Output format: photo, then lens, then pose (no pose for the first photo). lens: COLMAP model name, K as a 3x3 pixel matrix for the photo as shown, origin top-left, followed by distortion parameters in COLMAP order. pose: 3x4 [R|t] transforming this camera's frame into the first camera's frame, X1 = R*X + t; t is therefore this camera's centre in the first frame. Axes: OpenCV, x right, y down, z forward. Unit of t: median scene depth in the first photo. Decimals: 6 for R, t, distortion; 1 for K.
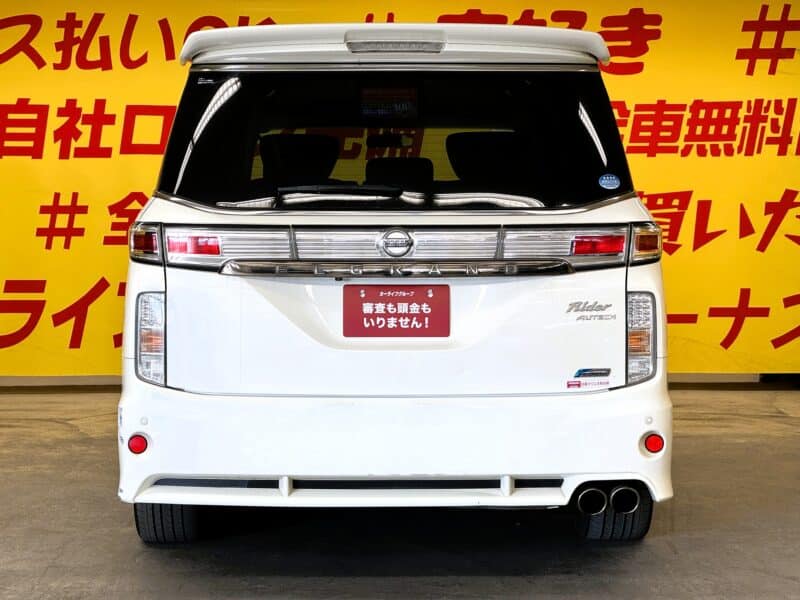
lens RADIAL K [[1826.2, 0, 400.0], [0, 1826.2, 300.0], [0, 0, 1]] dist [0.223030, 0.056671]
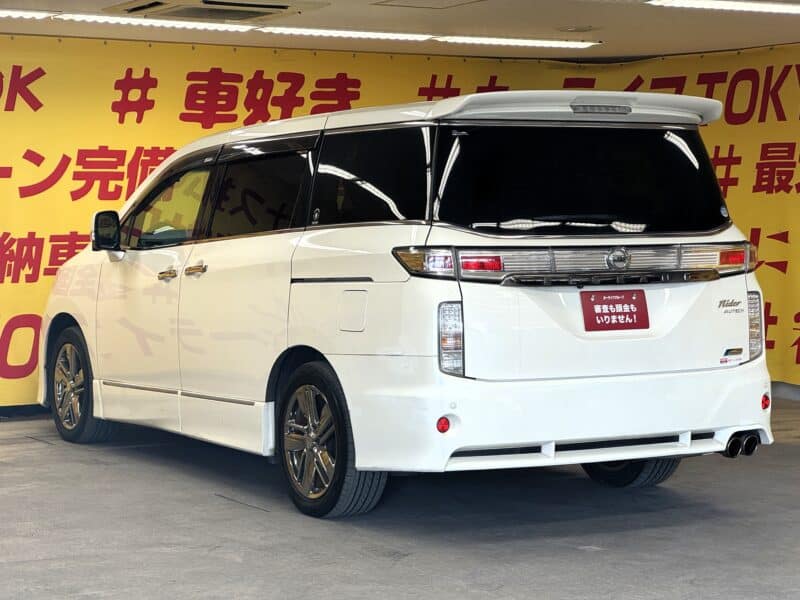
lens RADIAL K [[1826.2, 0, 400.0], [0, 1826.2, 300.0], [0, 0, 1]] dist [0.223030, 0.056671]
pose [[0.869417, -0.027762, 0.493299, -0.779601], [0.040691, 0.999052, -0.015491, 0.012492], [-0.492401, 0.033541, 0.869722, -0.065209]]
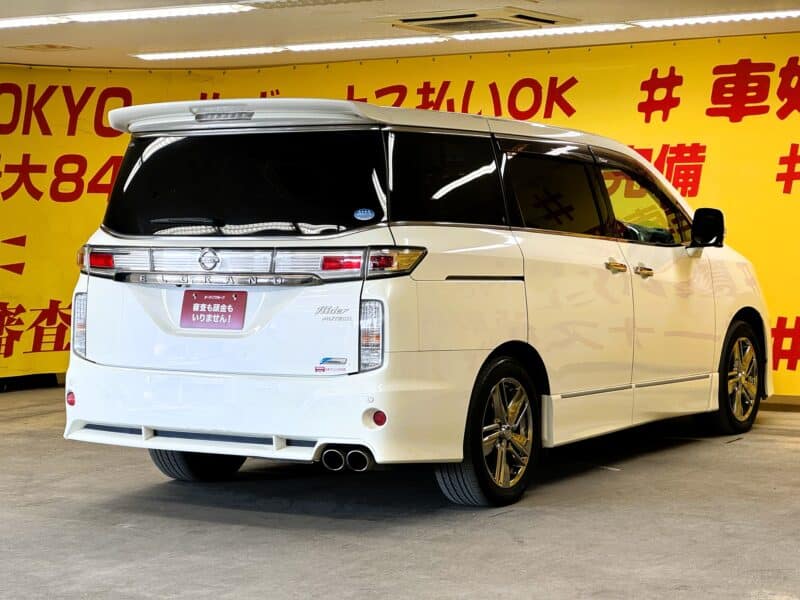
lens RADIAL K [[1826.2, 0, 400.0], [0, 1826.2, 300.0], [0, 0, 1]] dist [0.223030, 0.056671]
pose [[0.839719, 0.021760, -0.542585, 0.852526], [-0.032749, 0.999407, -0.010604, 0.008546], [0.542033, 0.026673, 0.839934, -0.071353]]
